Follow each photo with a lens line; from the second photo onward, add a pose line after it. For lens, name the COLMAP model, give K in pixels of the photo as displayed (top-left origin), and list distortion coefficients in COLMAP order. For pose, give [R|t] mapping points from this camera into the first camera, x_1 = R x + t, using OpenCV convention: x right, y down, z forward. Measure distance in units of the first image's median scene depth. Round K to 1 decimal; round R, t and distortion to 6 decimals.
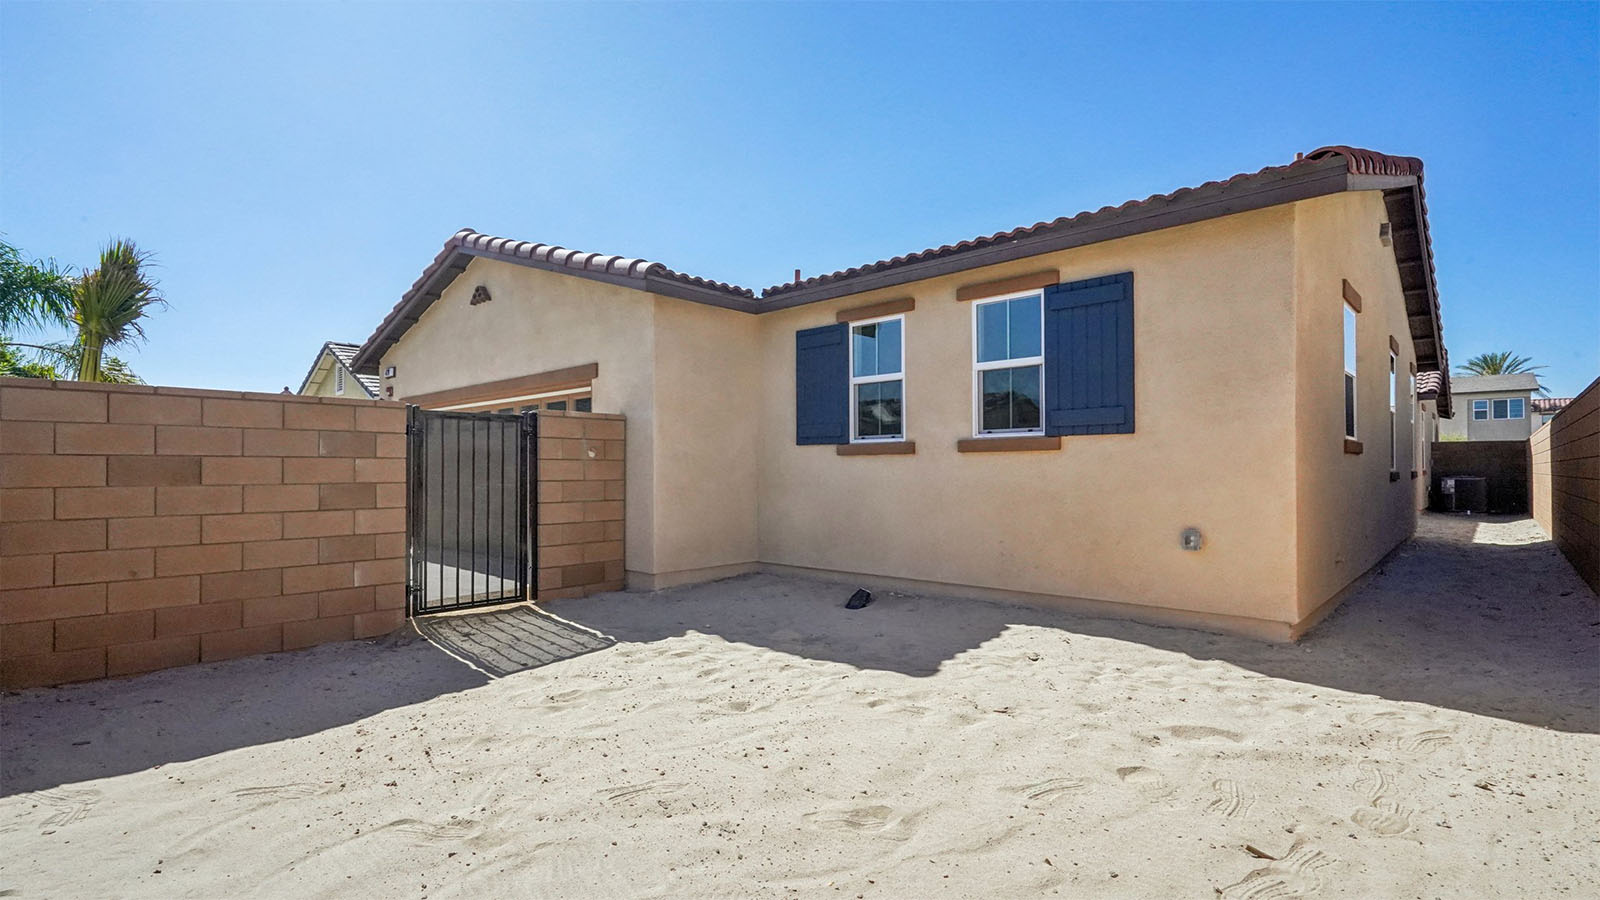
lens RADIAL K [[740.2, 0, 804.0], [0, 740.2, 463.7], [0, 0, 1]] dist [-0.001809, -0.000340]
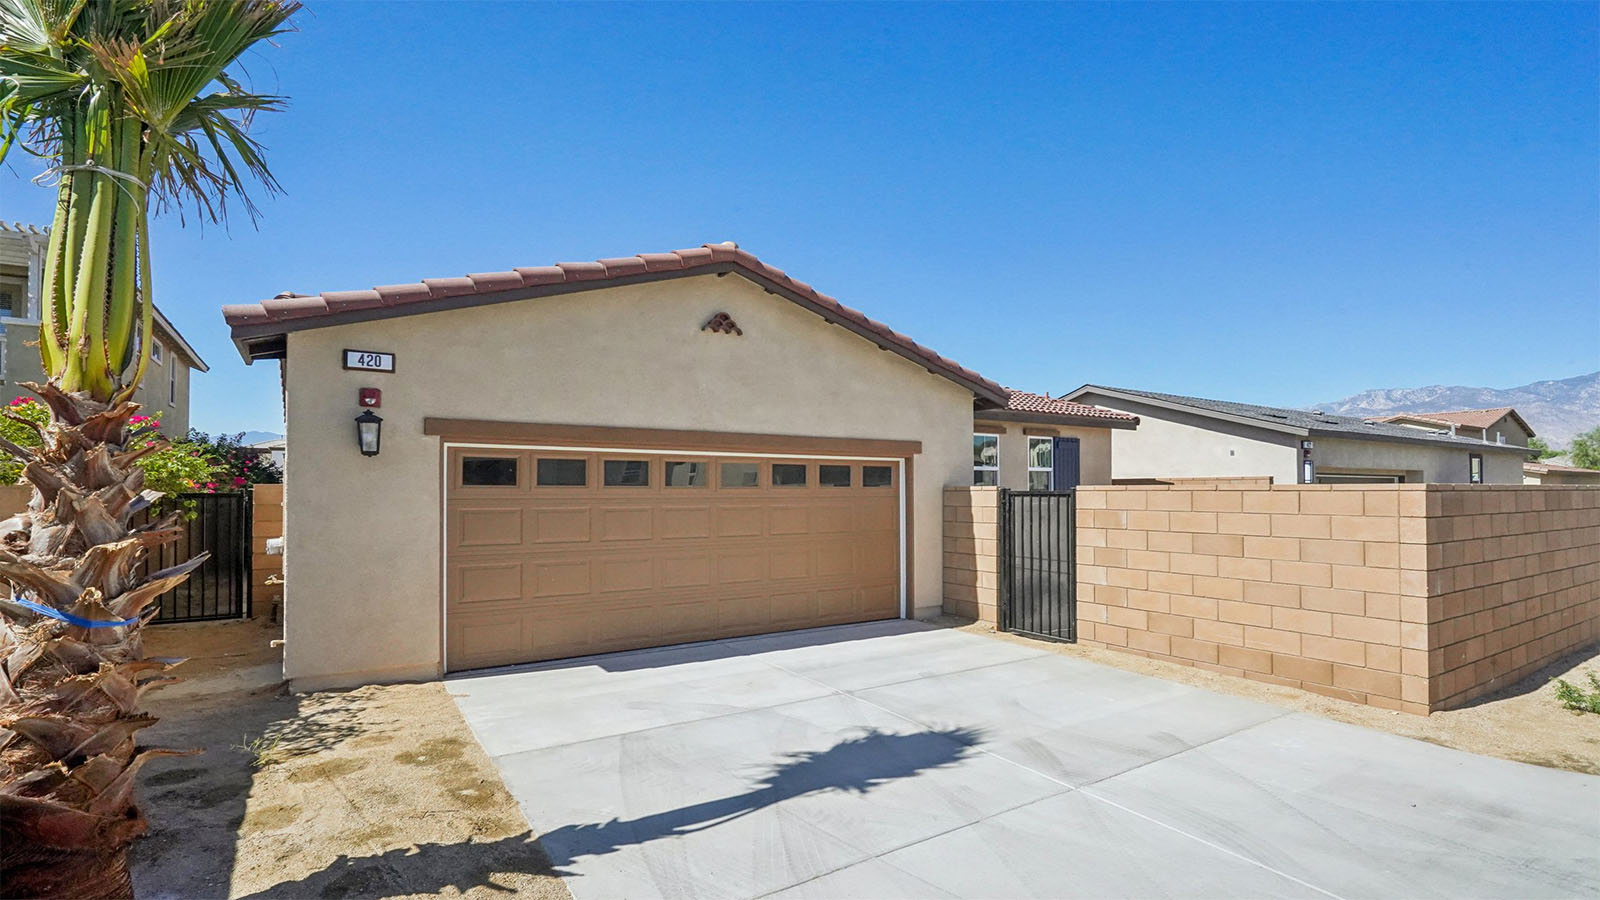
lens RADIAL K [[740.2, 0, 804.0], [0, 740.2, 463.7], [0, 0, 1]] dist [-0.001809, -0.000340]
pose [[0.238861, 0.040431, 0.970212, -1.813935], [-0.005012, 0.999171, -0.040404, -0.057789], [-0.971041, 0.004788, 0.238865, 1.070955]]
